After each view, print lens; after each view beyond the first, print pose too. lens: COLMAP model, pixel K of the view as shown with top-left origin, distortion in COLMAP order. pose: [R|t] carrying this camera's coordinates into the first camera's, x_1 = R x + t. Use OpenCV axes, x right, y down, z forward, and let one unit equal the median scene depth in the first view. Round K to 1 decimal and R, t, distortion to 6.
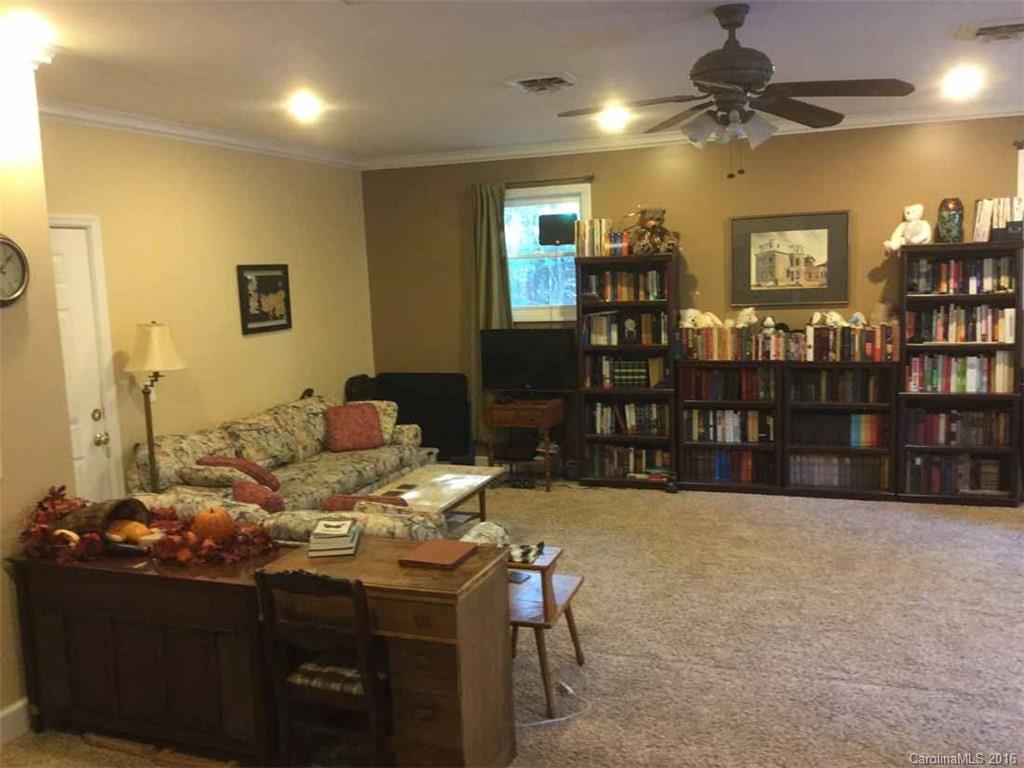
lens RADIAL K [[922.2, 0, 510.1], [0, 922.2, 379.6], [0, 0, 1]] dist [0.095488, -0.207377]
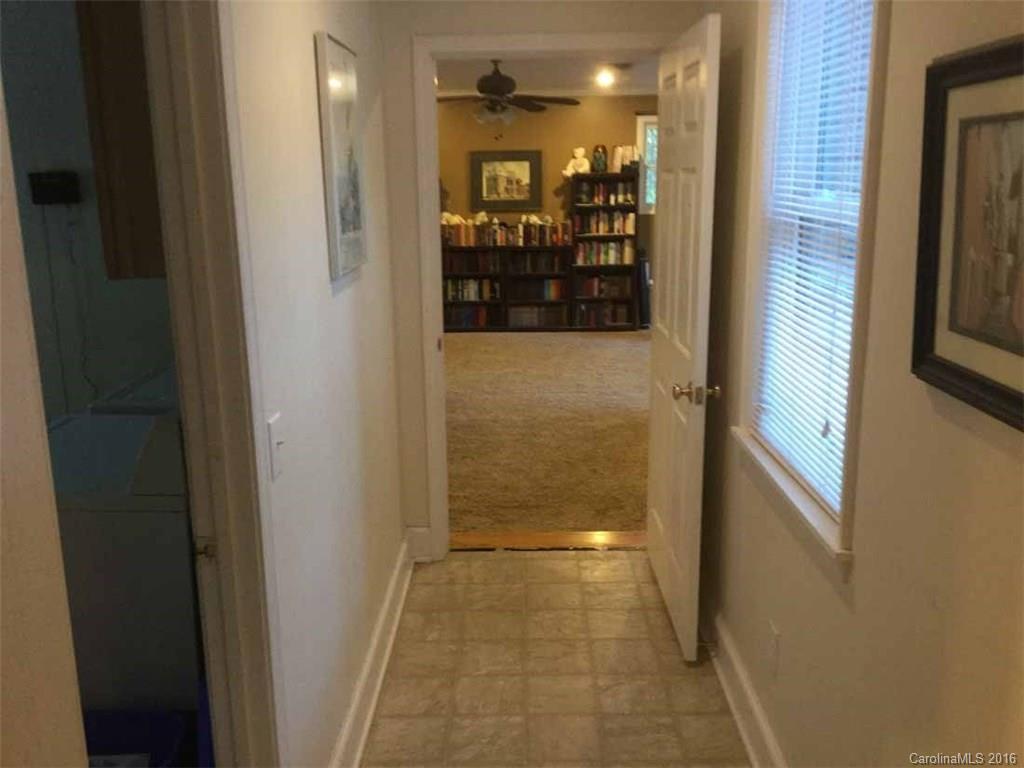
lens RADIAL K [[922.2, 0, 510.1], [0, 922.2, 379.6], [0, 0, 1]] dist [0.095488, -0.207377]
pose [[0.944639, -0.045364, 0.324961, -0.222438], [0.016698, 0.995760, 0.090465, 0.065200], [-0.327687, -0.080031, 0.941391, -0.510045]]
